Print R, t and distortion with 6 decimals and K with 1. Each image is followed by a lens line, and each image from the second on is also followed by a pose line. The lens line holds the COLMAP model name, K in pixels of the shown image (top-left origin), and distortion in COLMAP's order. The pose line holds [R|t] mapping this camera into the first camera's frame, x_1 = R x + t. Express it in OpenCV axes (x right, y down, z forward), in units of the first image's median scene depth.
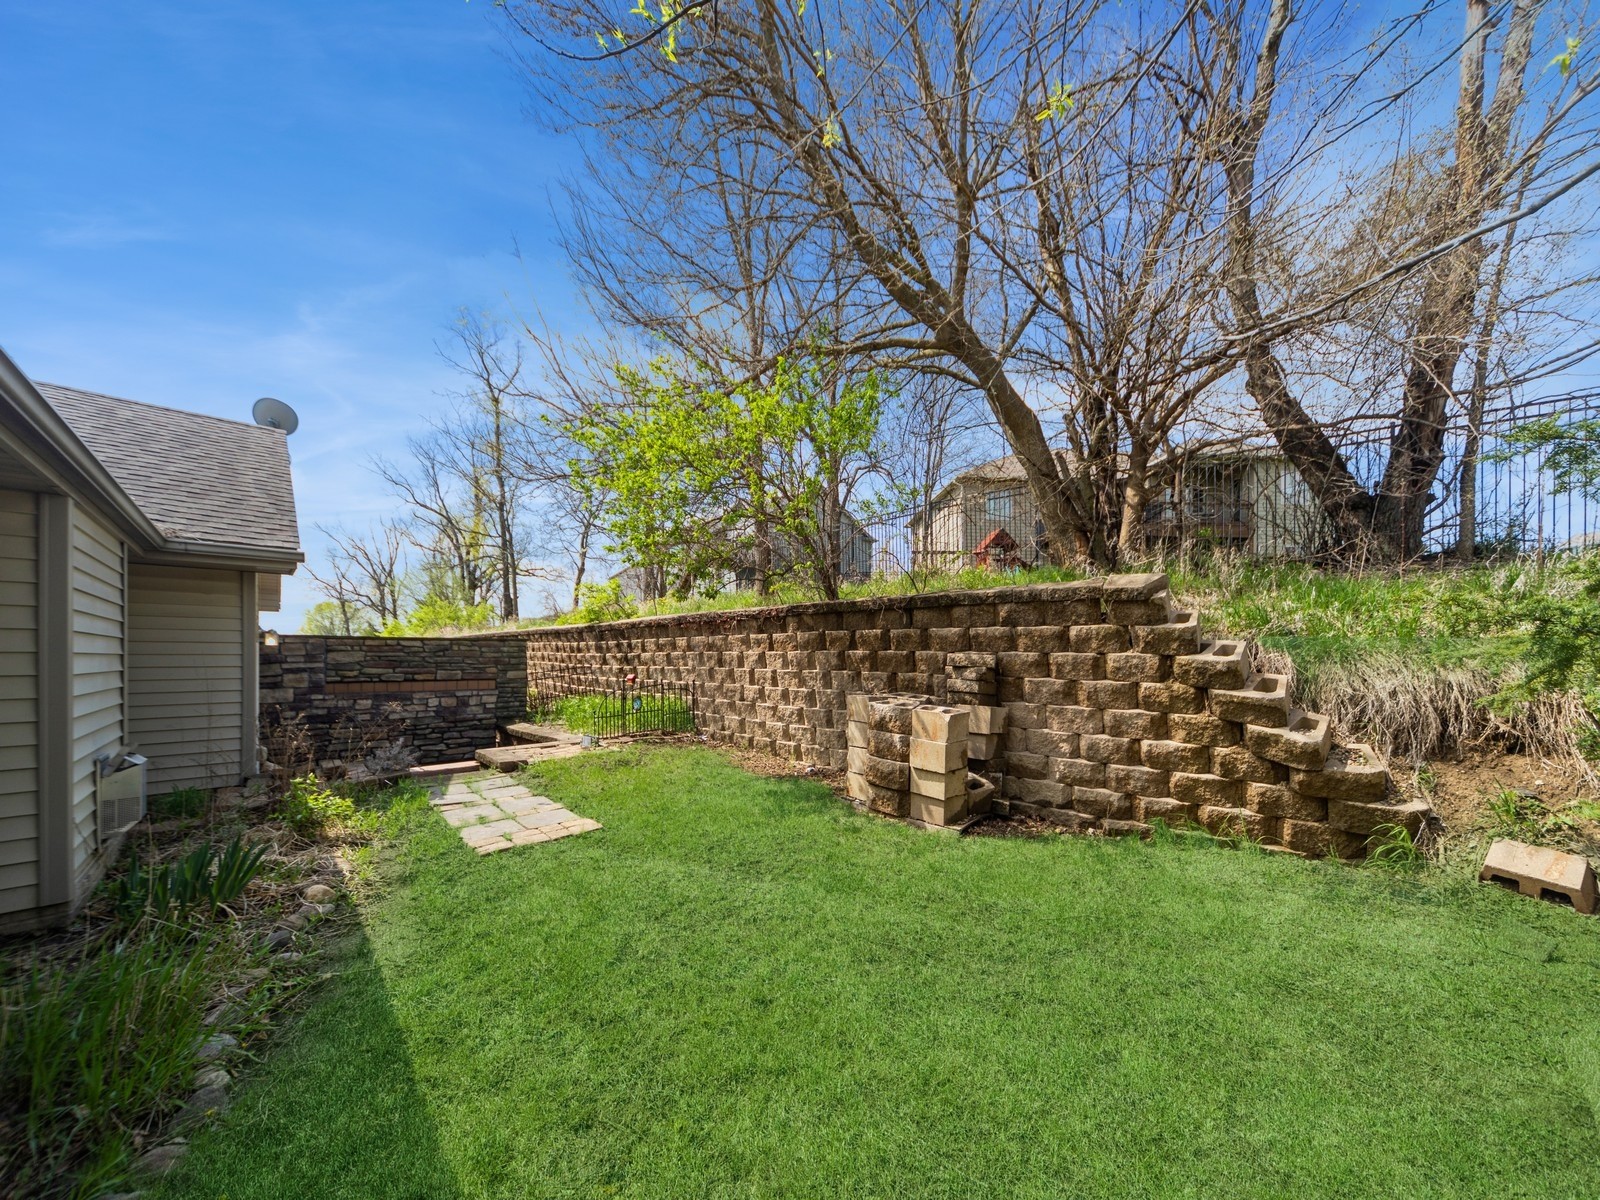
lens RADIAL K [[556.1, 0, 806.4], [0, 556.1, 599.4], [0, 0, 1]] dist [0.014300, -0.000927]
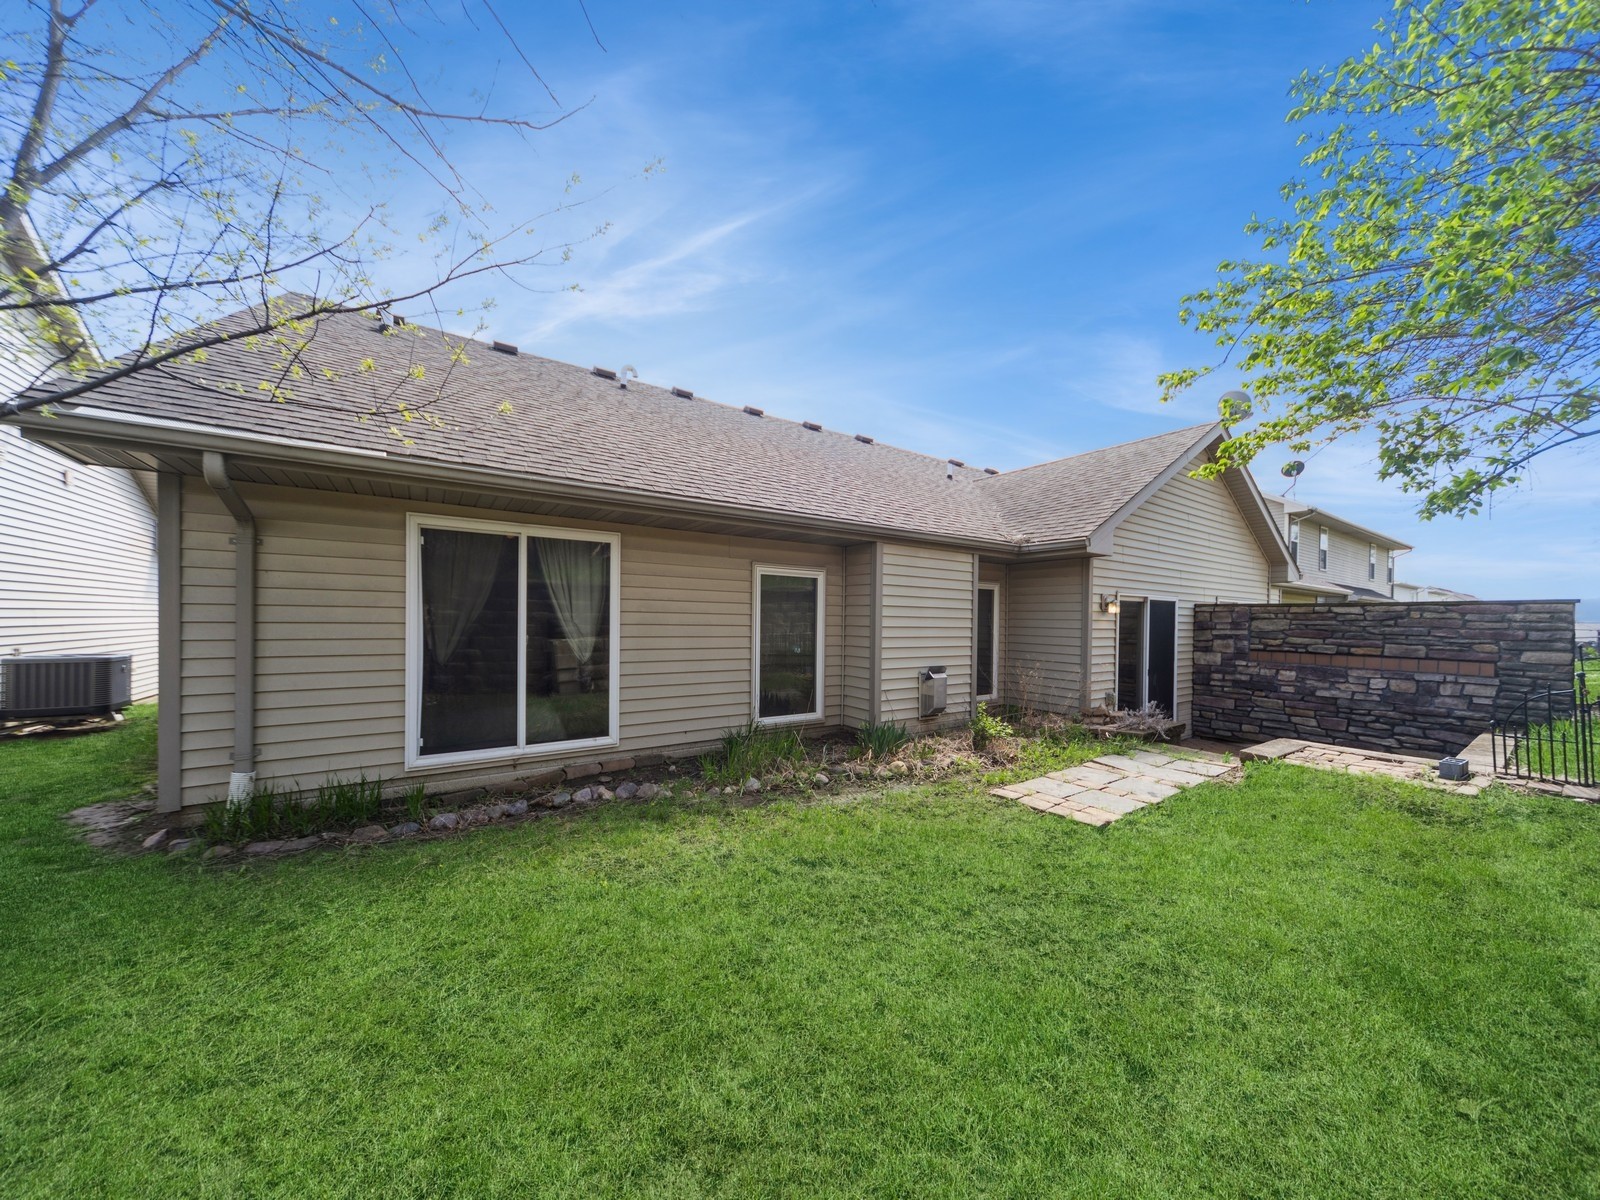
lens RADIAL K [[556.1, 0, 806.9], [0, 556.1, 614.3], [0, 0, 1]] dist [0.014300, -0.000927]
pose [[-0.163584, -0.011756, -0.986459, 0.262926], [0.087001, 0.995861, -0.026295, 0.039665], [0.982686, -0.090124, -0.161885, 0.369117]]
